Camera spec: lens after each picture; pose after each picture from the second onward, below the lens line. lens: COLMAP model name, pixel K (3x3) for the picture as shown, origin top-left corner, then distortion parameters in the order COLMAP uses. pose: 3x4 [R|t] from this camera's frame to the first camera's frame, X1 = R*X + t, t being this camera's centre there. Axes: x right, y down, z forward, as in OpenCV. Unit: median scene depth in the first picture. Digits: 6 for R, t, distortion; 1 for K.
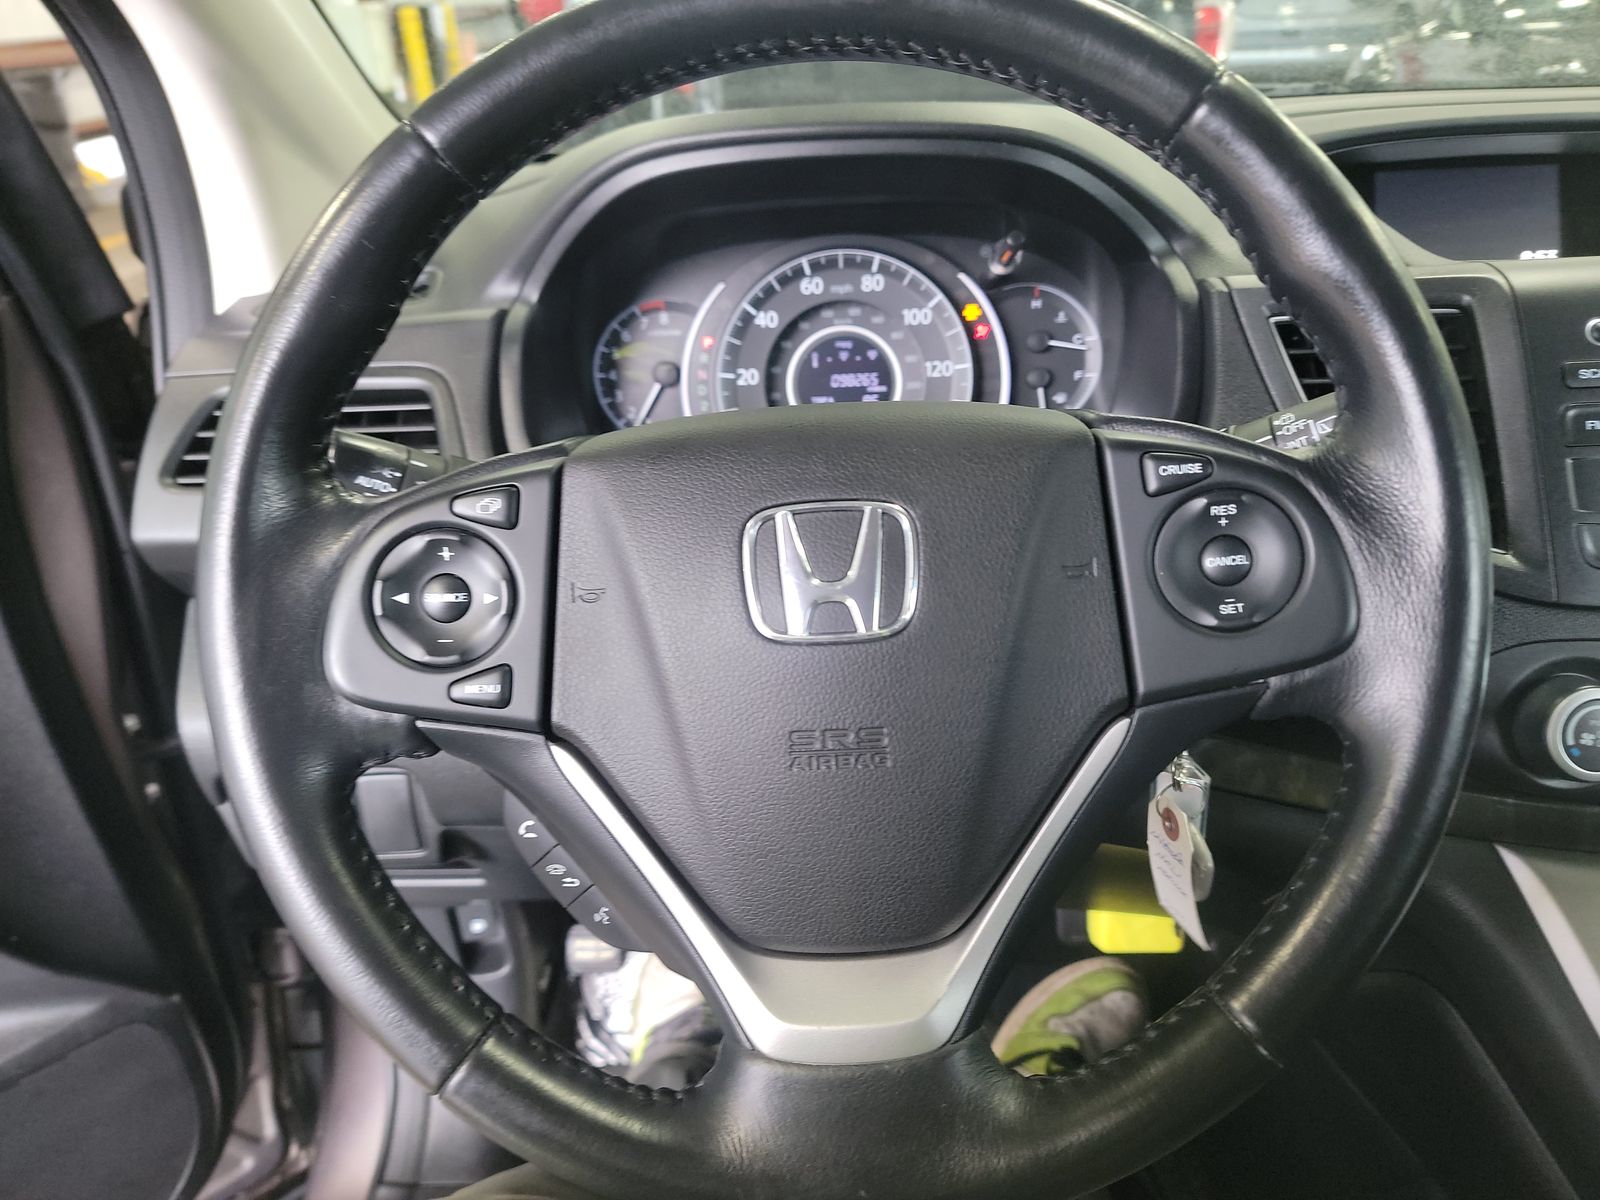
lens RADIAL K [[1127.5, 0, 799.8], [0, 1127.5, 605.9], [0, 0, 1]] dist [0.008088, -0.002513]
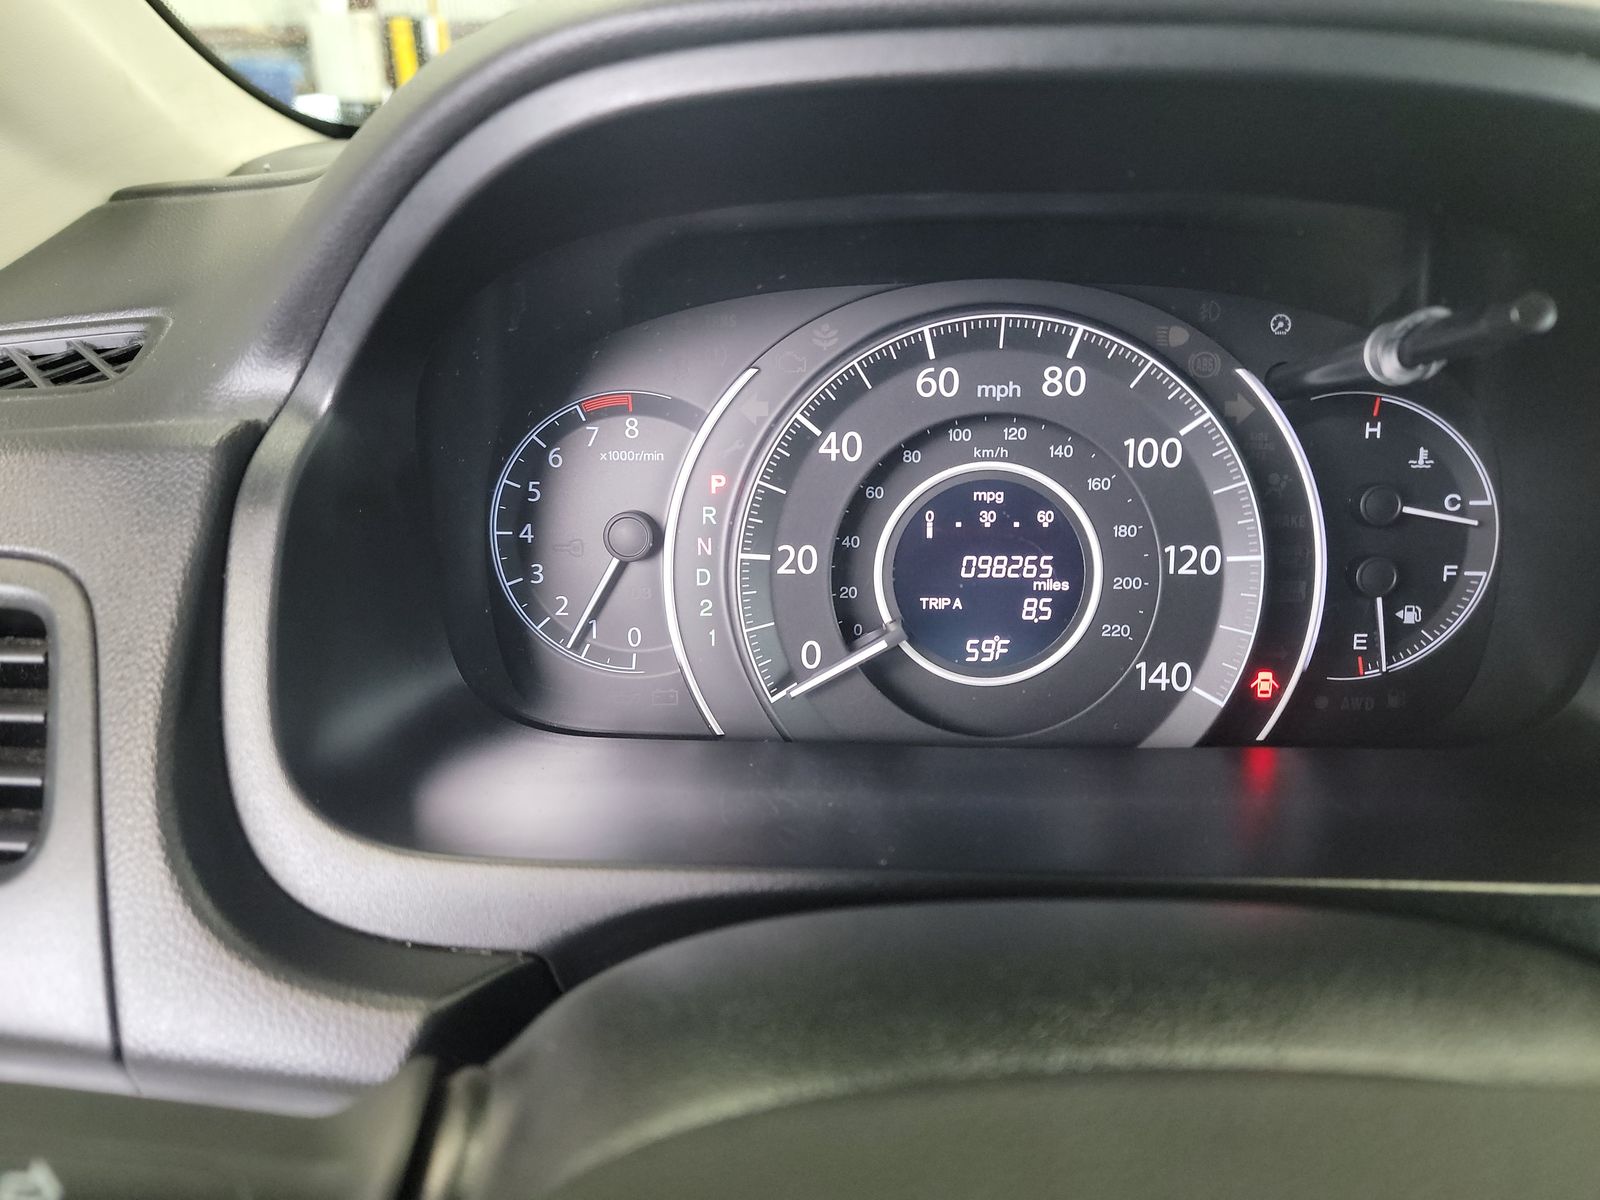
lens RADIAL K [[1127.5, 0, 801.0], [0, 1127.5, 594.4], [0, 0, 1]] dist [0.008088, -0.002513]
pose [[0.999216, 0.031777, 0.023594, -0.055432], [-0.031029, 0.999025, -0.031412, -0.171944], [-0.024569, 0.030655, 0.999228, 0.509605]]
